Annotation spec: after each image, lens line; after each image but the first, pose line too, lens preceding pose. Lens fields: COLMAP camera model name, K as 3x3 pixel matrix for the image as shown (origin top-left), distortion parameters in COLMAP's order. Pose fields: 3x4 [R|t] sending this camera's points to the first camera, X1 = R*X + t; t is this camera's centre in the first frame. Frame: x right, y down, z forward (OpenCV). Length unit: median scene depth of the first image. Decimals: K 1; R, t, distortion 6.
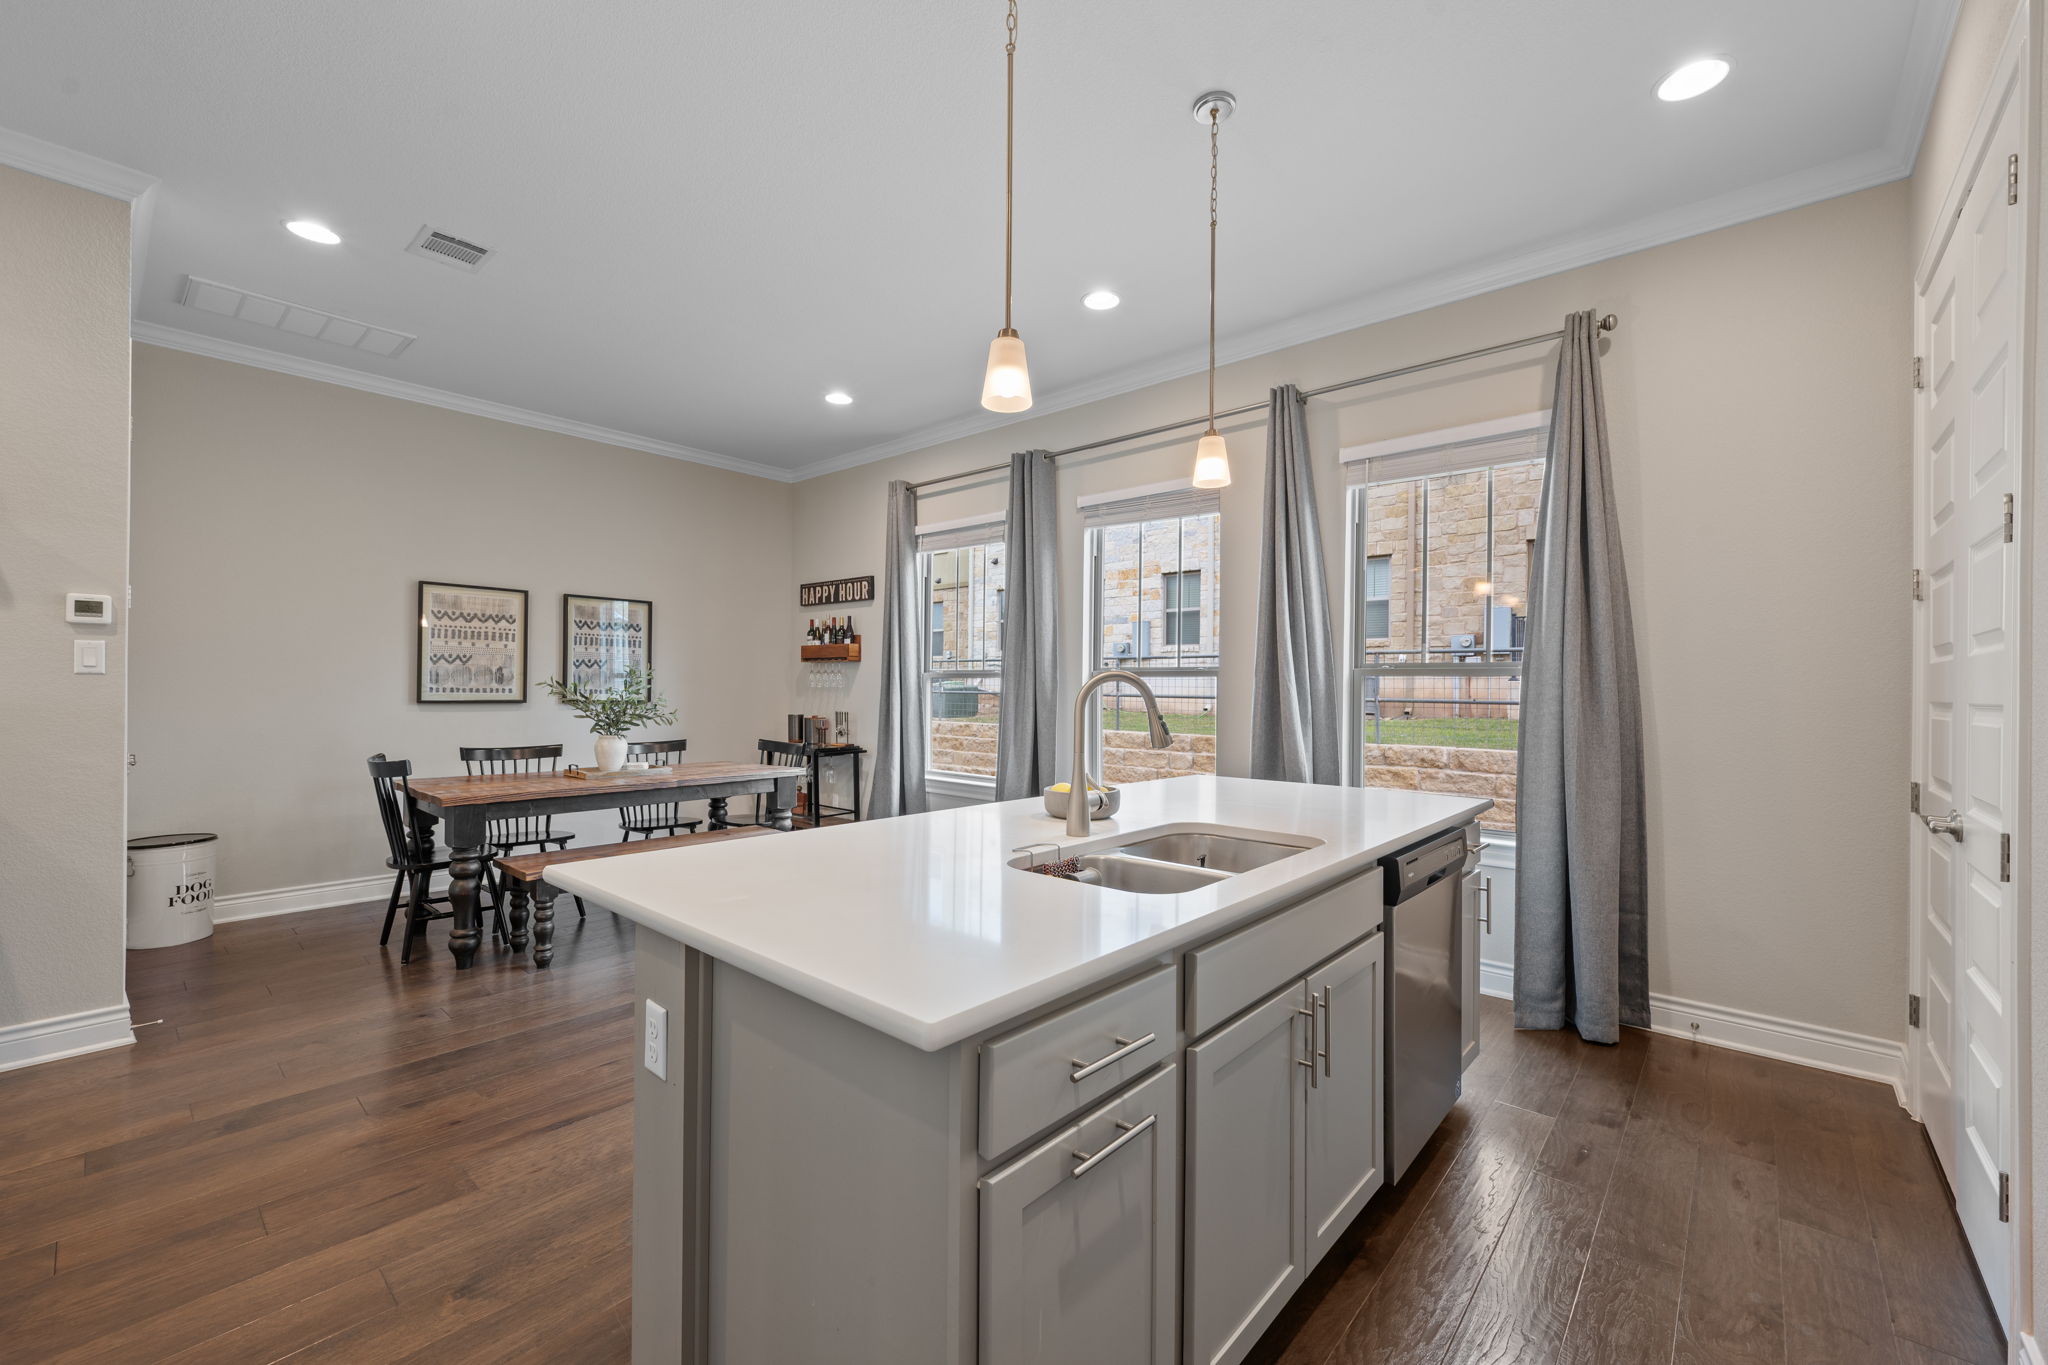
lens RADIAL K [[825.3, 0, 1022.4], [0, 825.3, 687.4], [0, 0, 1]] dist [-0.000647, -0.000059]
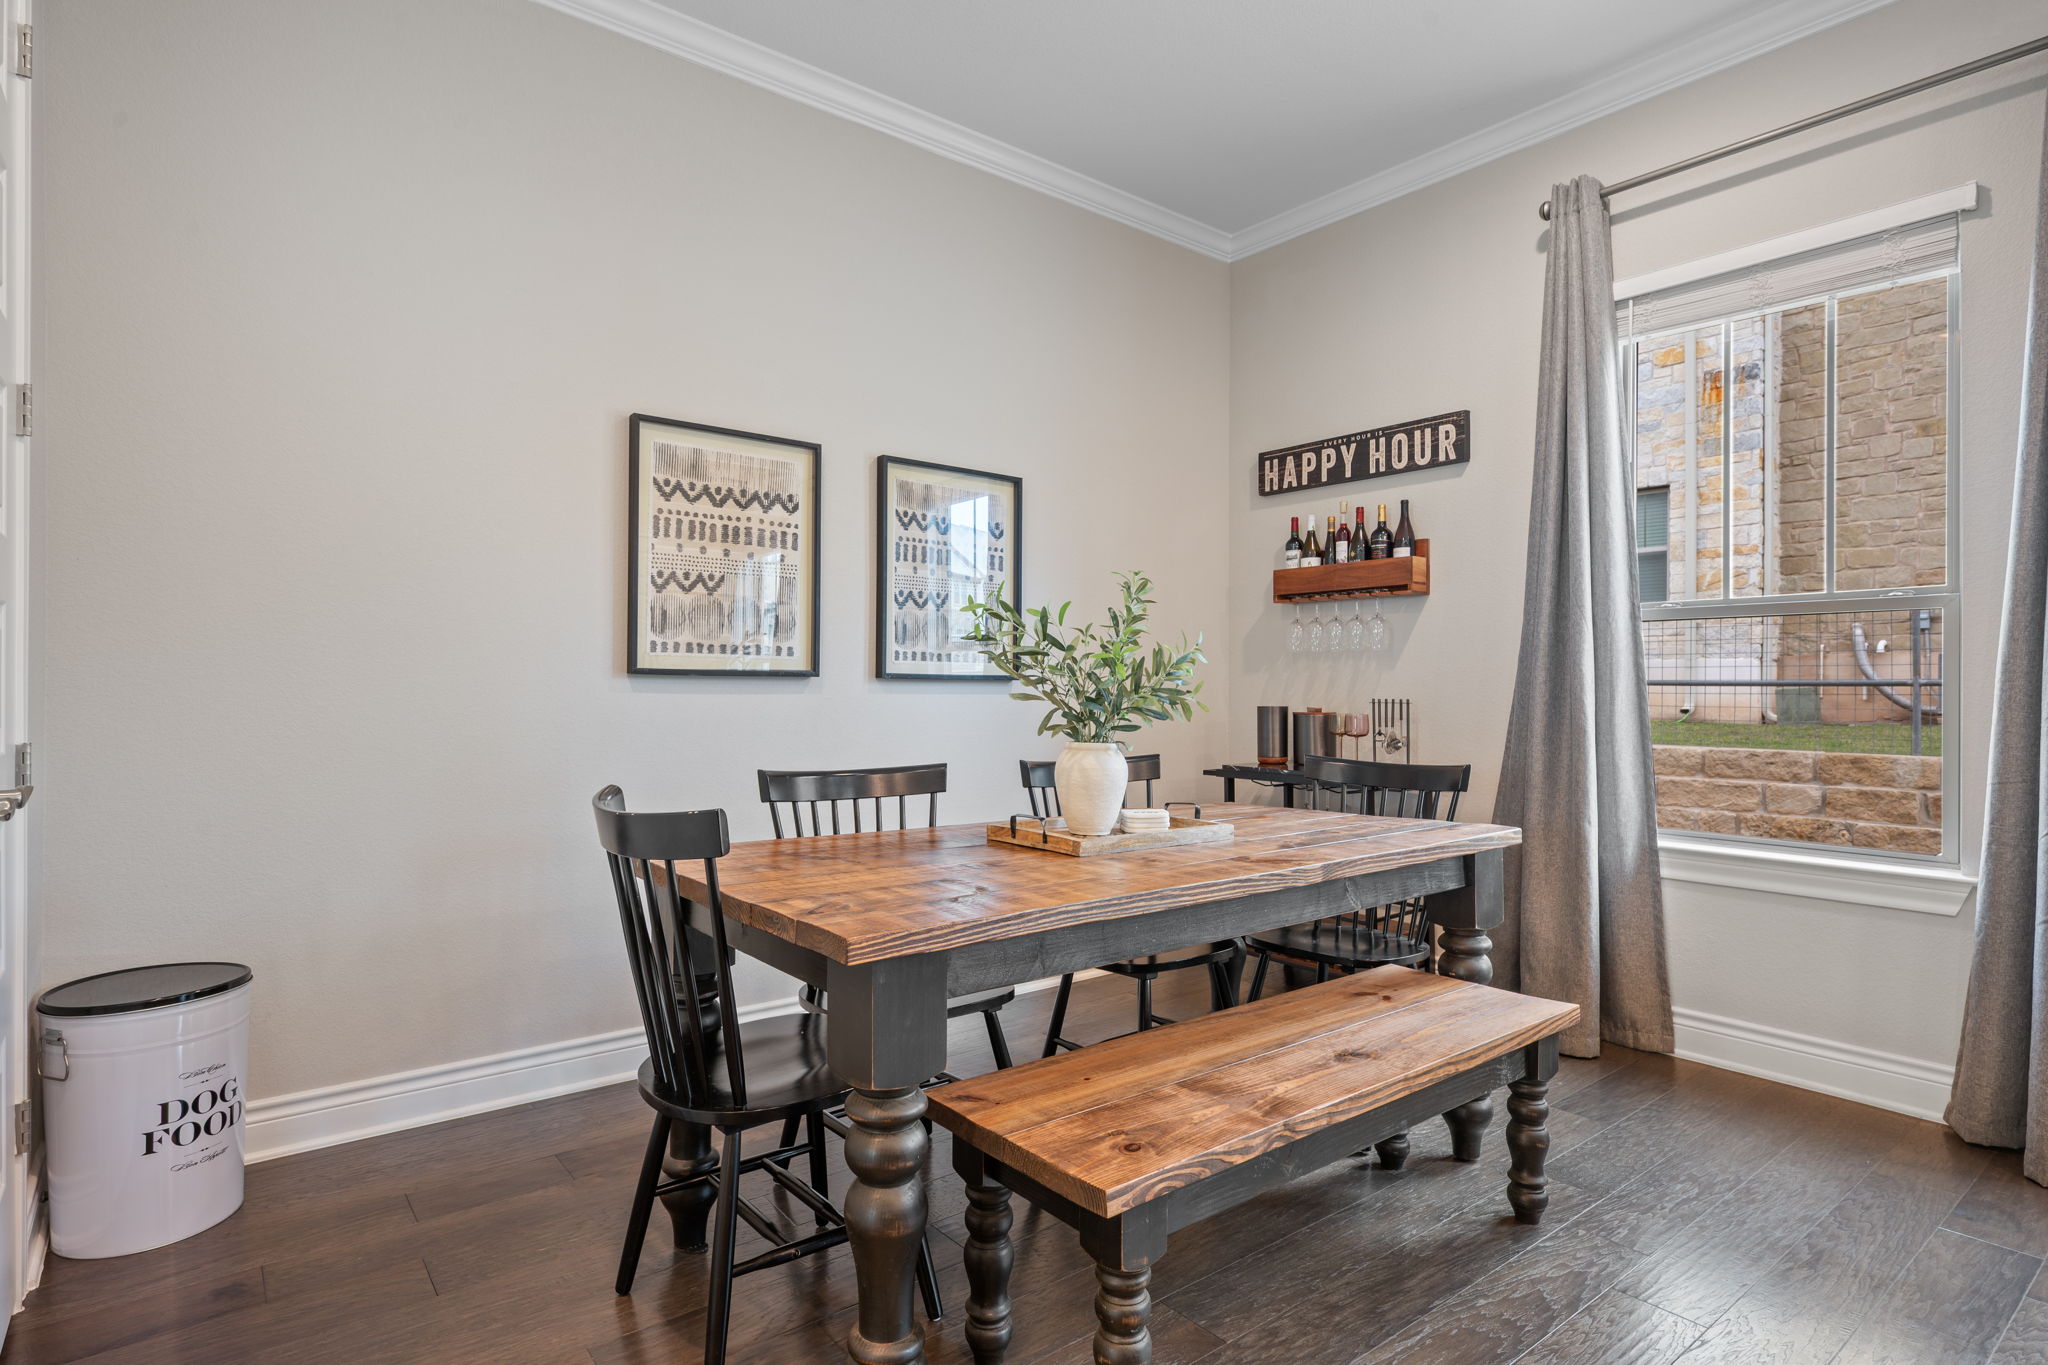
lens RADIAL K [[1061.9, 0, 1021.0], [0, 1061.9, 689.1], [0, 0, 1]] dist [-0.000935, -0.000394]
pose [[0.984253, -0.005298, -0.176684, -0.422109], [0.005098, 0.999986, -0.001587, 0.030788], [0.176690, 0.000661, 0.984266, 0.460555]]
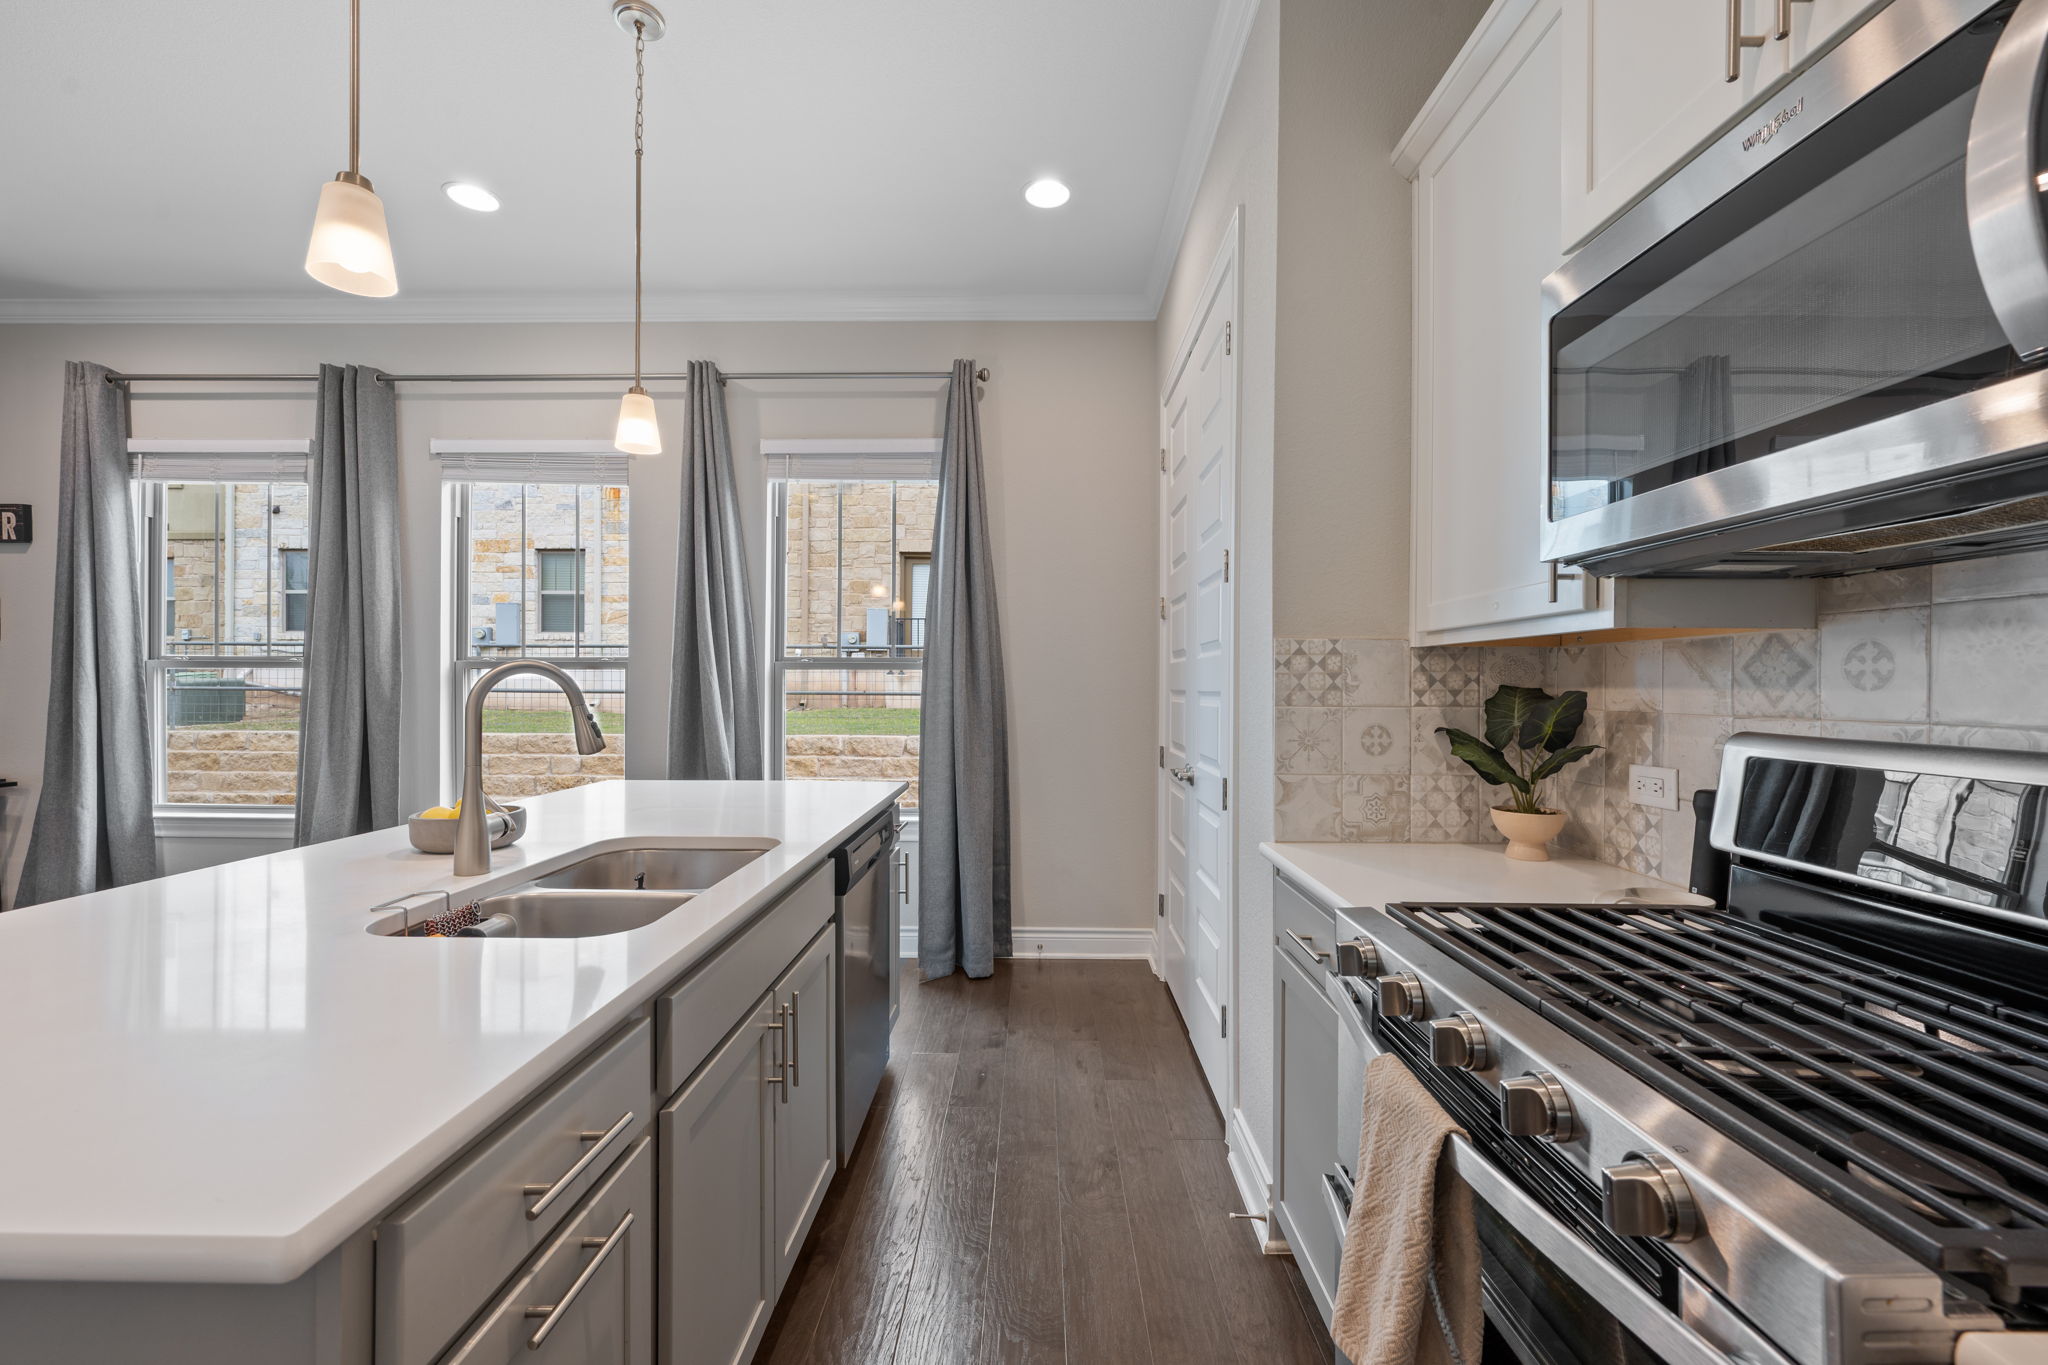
lens RADIAL K [[825.3, 0, 1022.4], [0, 825.3, 687.4], [0, 0, 1]] dist [-0.000647, -0.000059]
pose [[0.760978, -0.007217, 0.648738, -0.016636], [0.001673, 0.999957, 0.009162, -0.000233], [-0.648776, -0.005886, 0.760957, 0.034387]]
